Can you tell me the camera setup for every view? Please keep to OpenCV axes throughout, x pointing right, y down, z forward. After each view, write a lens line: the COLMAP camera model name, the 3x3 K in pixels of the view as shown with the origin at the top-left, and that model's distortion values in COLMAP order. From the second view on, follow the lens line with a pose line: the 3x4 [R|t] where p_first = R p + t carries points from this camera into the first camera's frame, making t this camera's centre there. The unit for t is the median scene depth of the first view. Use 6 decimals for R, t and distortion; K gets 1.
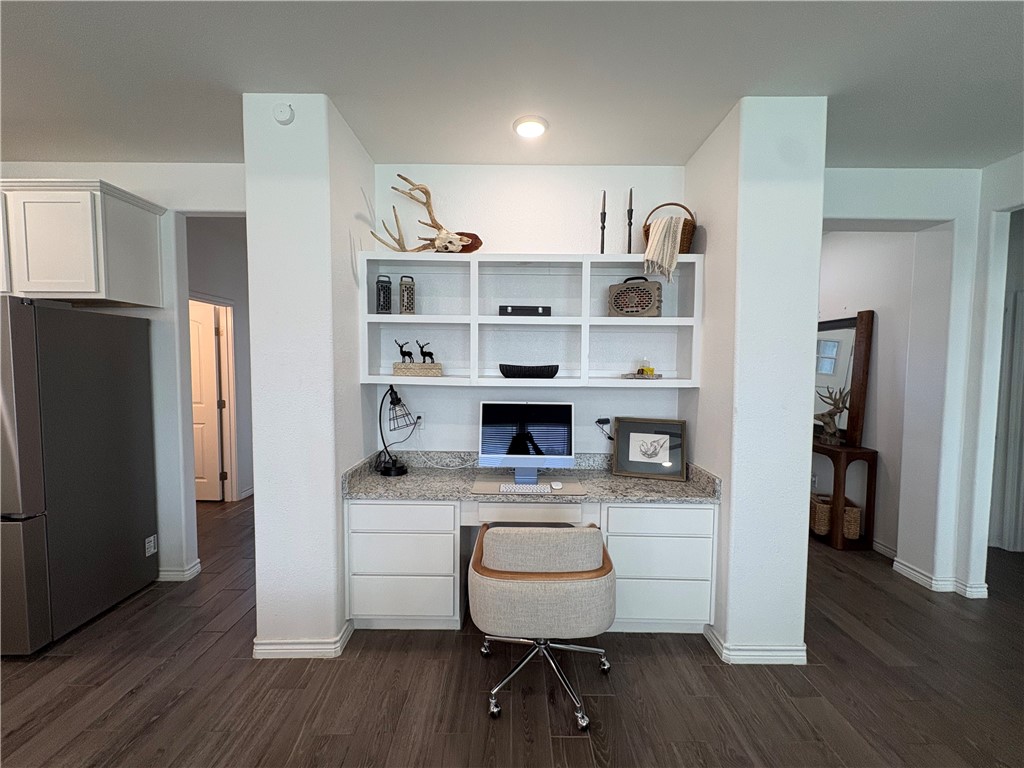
lens RADIAL K [[411.4, 0, 512.0], [0, 411.4, 384.0], [0, 0, 1]] dist [0.001452, 0.000350]
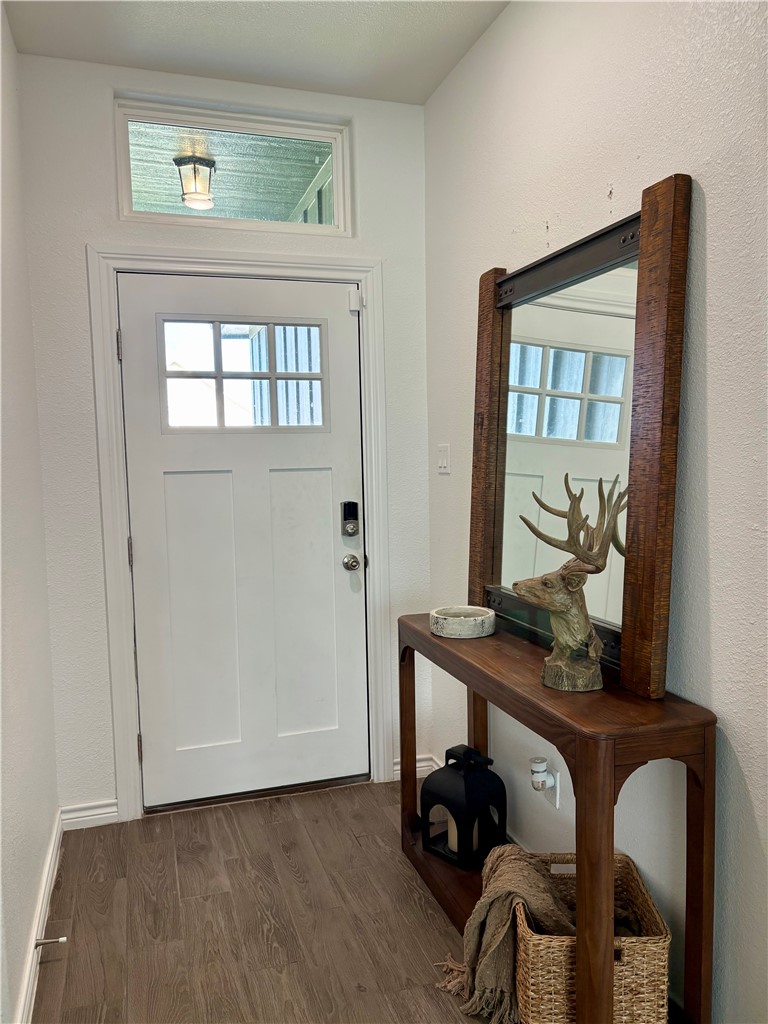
lens RADIAL K [[745.4, 0, 384.0], [0, 745.4, 512.0], [0, 0, 1]] dist [-0.005391, -0.002822]
pose [[0.946839, -0.054458, 0.317066, 0.515516], [0.042913, 0.998141, 0.043287, 0.004025], [-0.318834, -0.027379, 0.947415, 0.588698]]
